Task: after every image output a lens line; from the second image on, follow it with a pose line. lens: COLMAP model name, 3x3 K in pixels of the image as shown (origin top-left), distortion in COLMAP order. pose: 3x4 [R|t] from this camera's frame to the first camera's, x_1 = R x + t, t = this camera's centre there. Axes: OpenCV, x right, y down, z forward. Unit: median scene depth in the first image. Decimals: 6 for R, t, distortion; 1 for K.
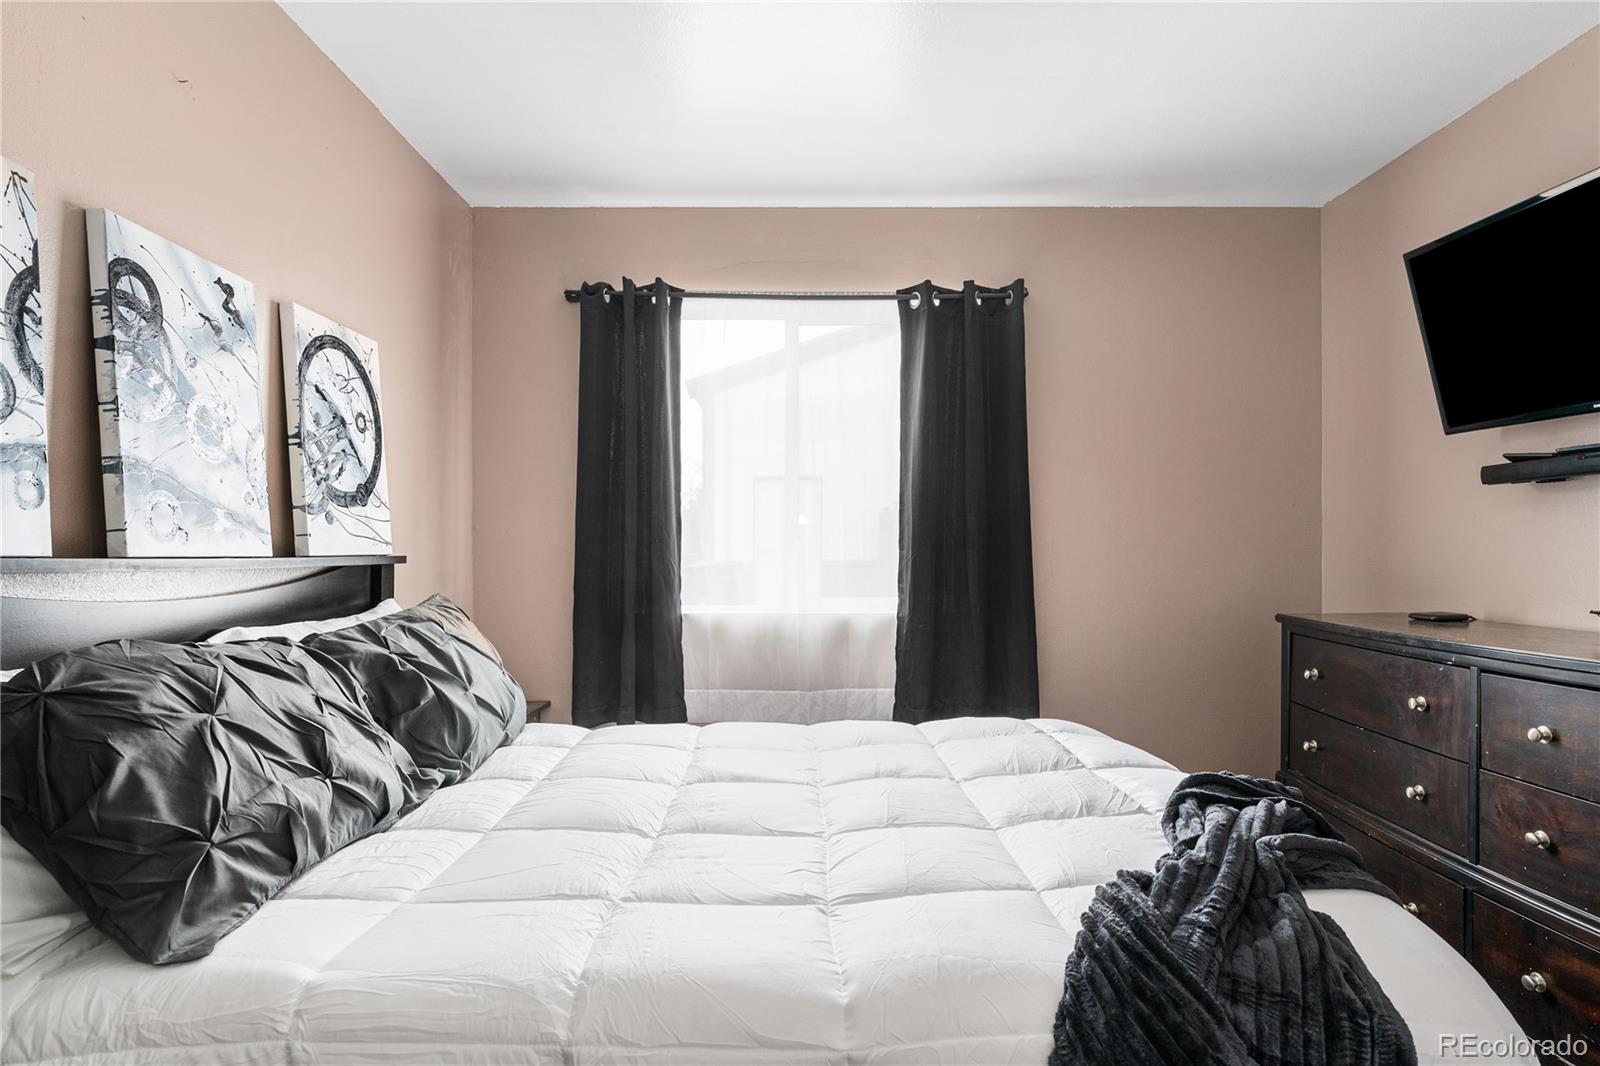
lens RADIAL K [[851.3, 0, 800.5], [0, 851.3, 559.0], [0, 0, 1]] dist [0.001329, 0.000528]
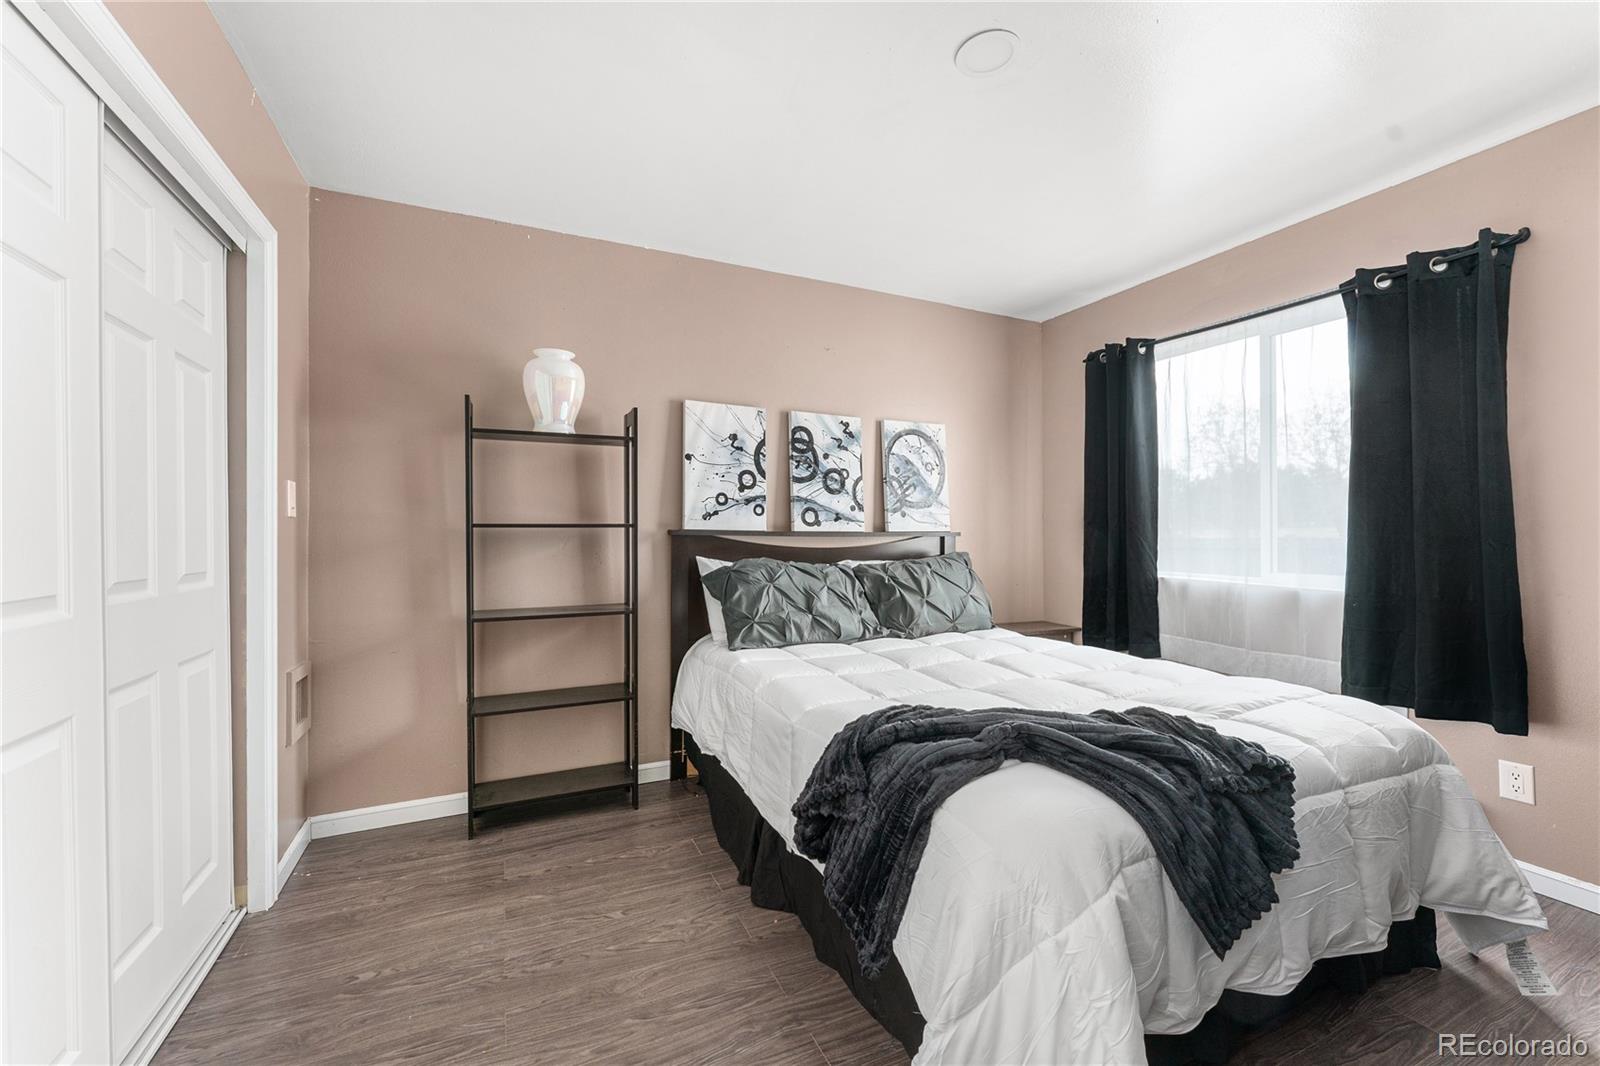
lens RADIAL K [[635.4, 0, 800.0], [0, 635.4, 533.0], [0, 0, 1]] dist [-0.000109, -0.000054]
pose [[0.413504, 0.007026, -0.910475, 0.868361], [-0.012908, 0.999915, 0.001854, -0.000305], [0.910411, 0.010986, 0.413559, 0.102442]]
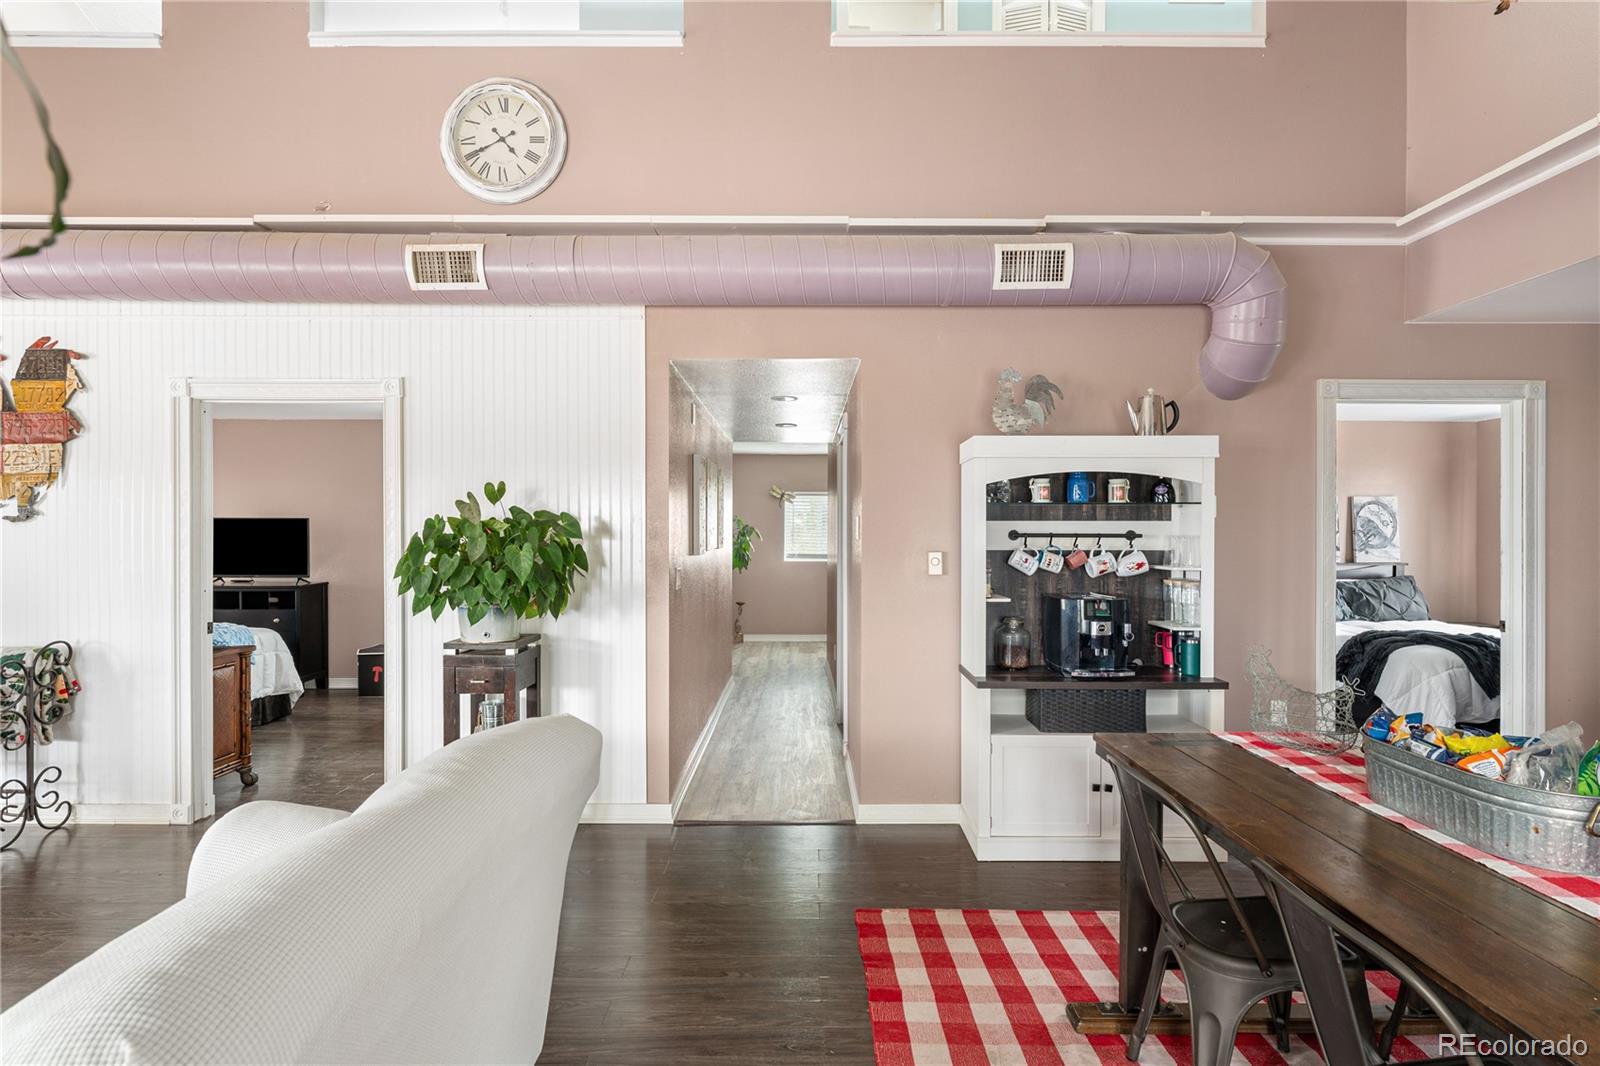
lens RADIAL K [[792.2, 0, 802.0], [0, 792.2, 545.0], [0, 0, 1]] dist [-0.005315, -0.000594]
pose [[-0.000471, 0.018658, -0.999826, 3.024532], [-0.013386, 0.999736, 0.018663, -0.117411], [0.999910, 0.013392, -0.000221, -1.509652]]
